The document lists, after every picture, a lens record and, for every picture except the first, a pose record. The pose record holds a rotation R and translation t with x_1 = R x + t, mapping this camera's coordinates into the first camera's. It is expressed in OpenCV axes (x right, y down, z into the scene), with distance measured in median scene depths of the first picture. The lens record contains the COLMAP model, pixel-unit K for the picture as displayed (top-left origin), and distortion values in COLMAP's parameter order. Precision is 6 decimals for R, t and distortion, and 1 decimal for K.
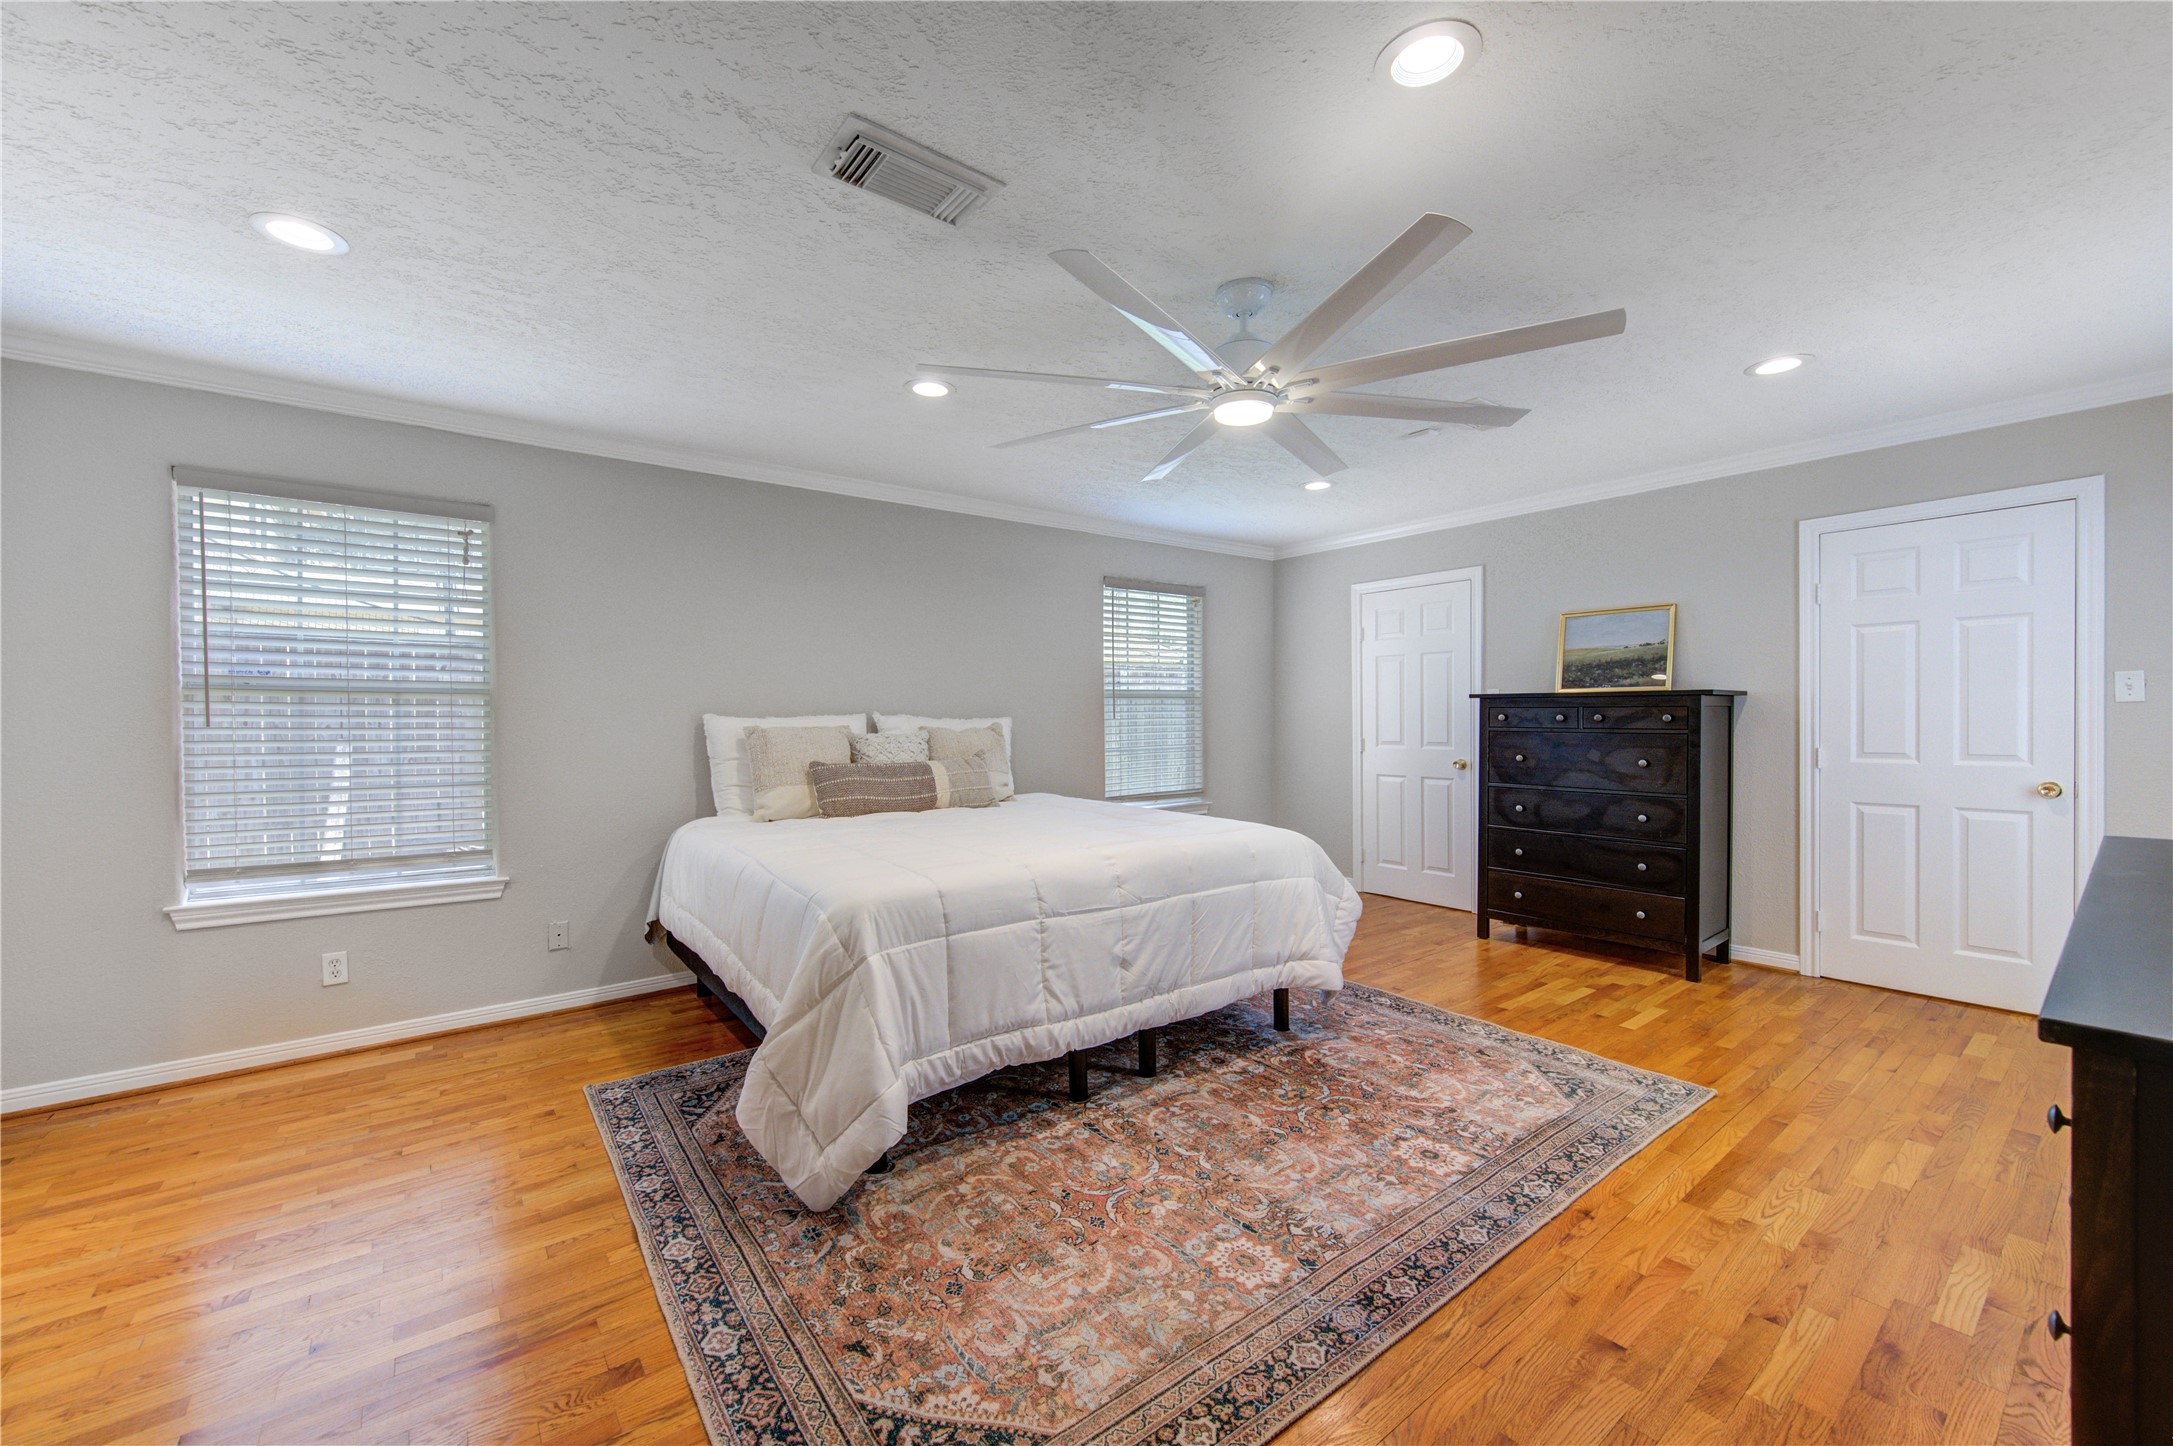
lens RADIAL K [[851.6, 0, 1095.6], [0, 851.6, 726.2], [0, 0, 1]] dist [-0.001024, -0.000454]
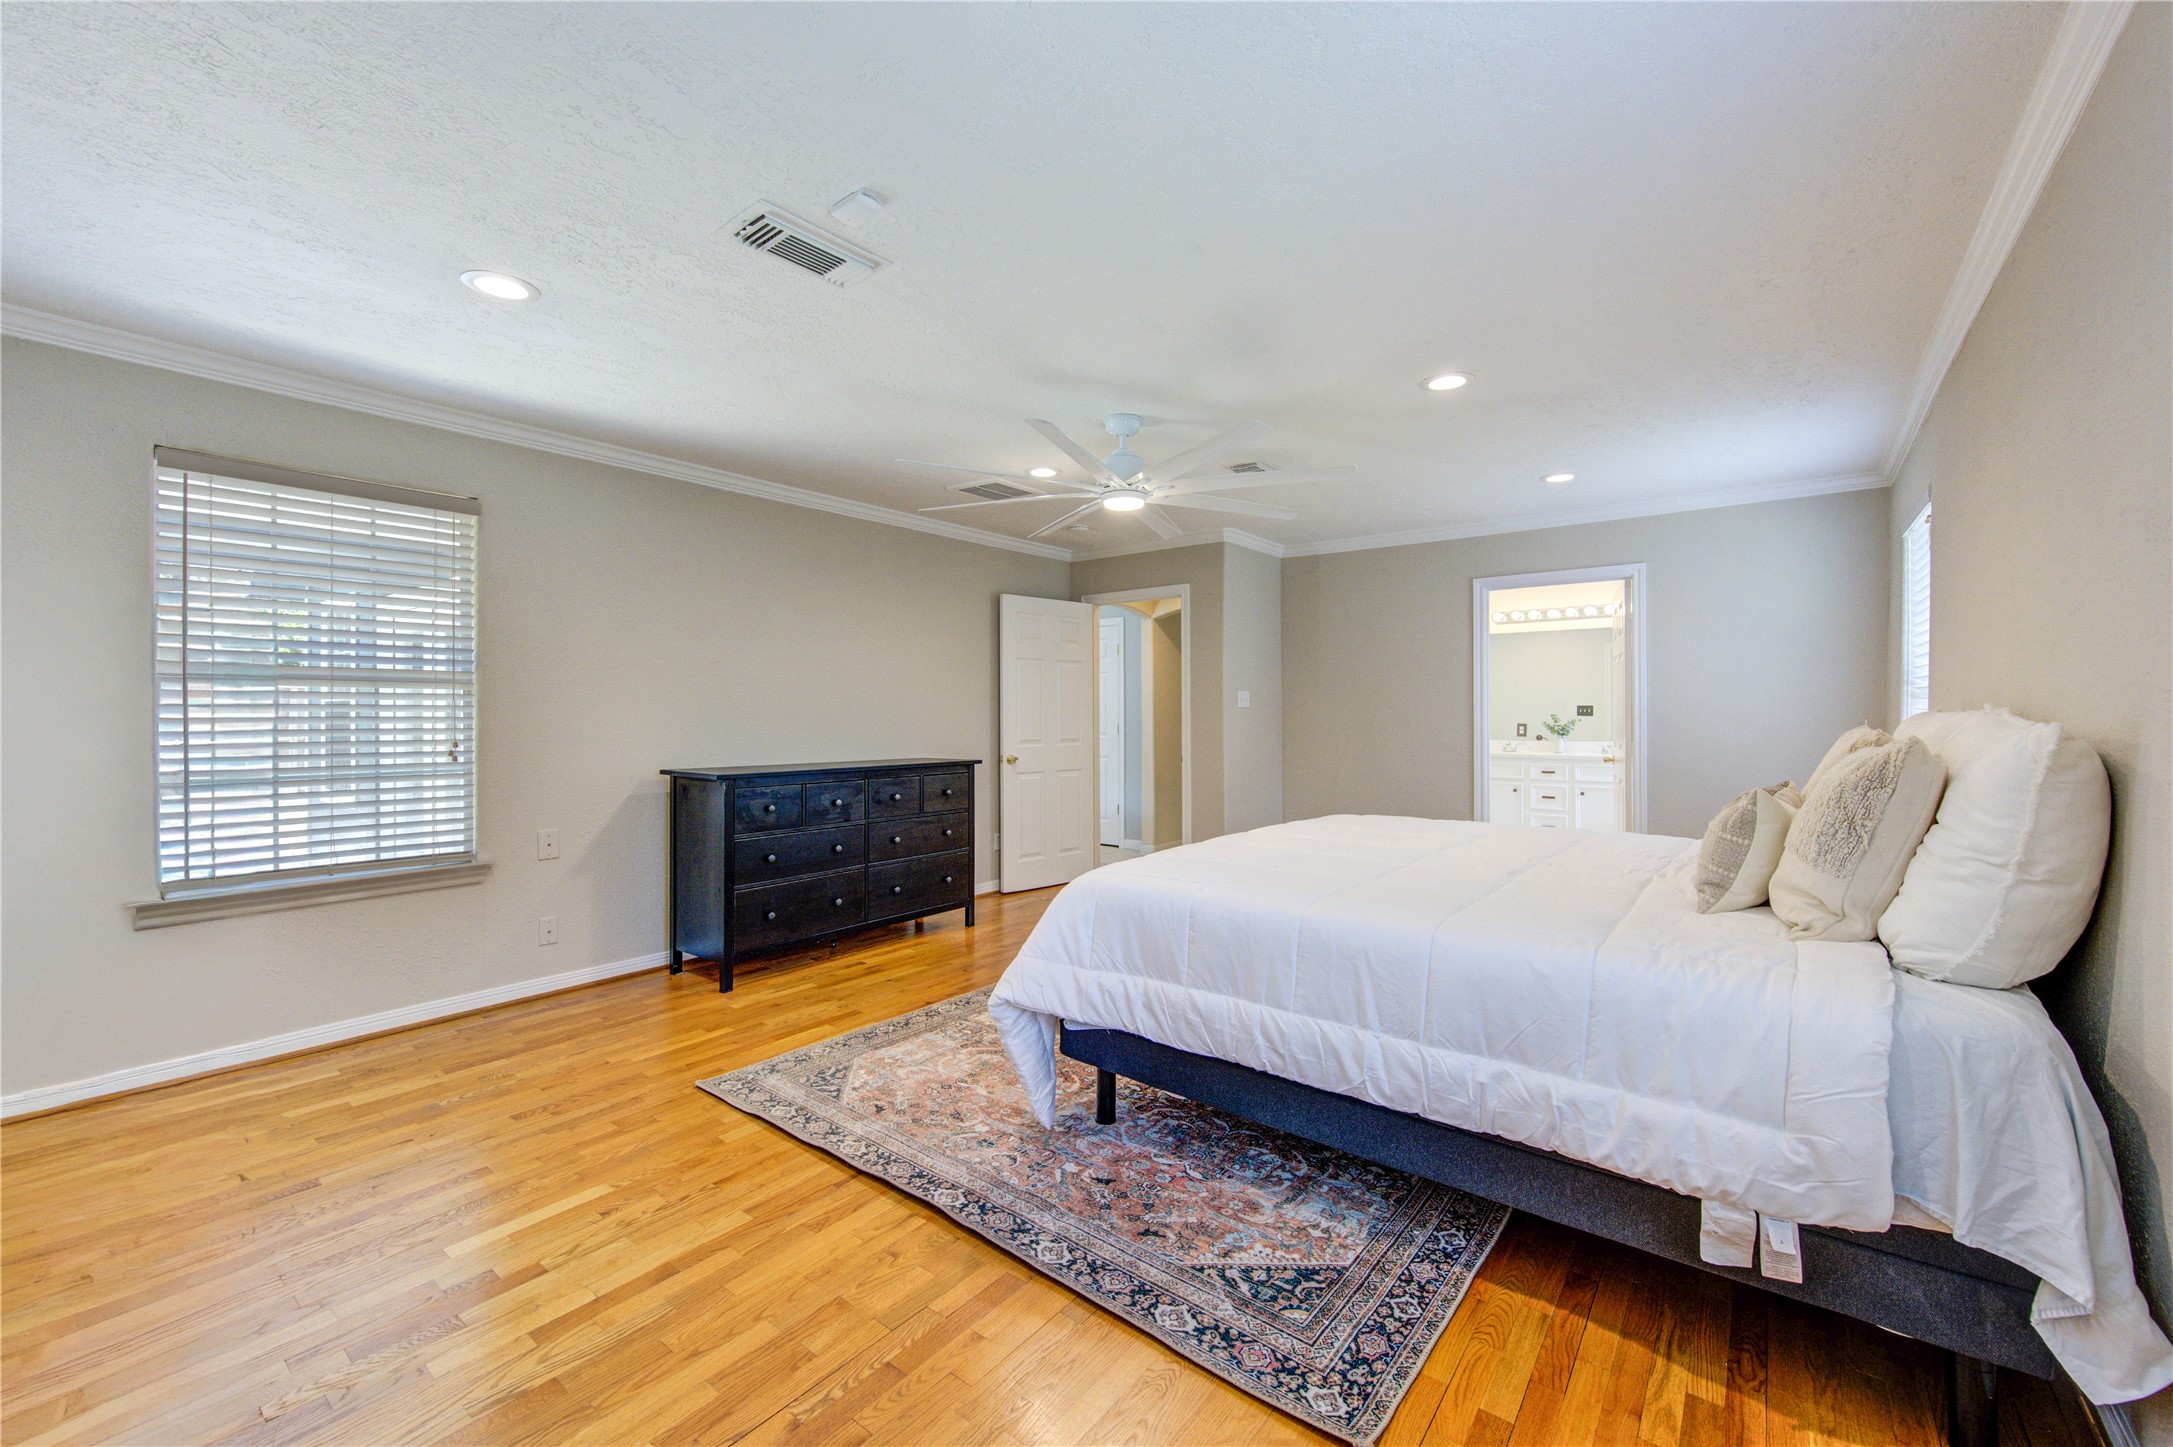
lens RADIAL K [[851.6, 0, 1095.6], [0, 851.6, 726.7], [0, 0, 1]] dist [-0.001024, -0.000454]
pose [[-0.973911, 0.008865, -0.226756, 0.480065], [0.002078, 0.999543, 0.030154, -0.035203], [0.226920, 0.028896, -0.973485, 2.089438]]
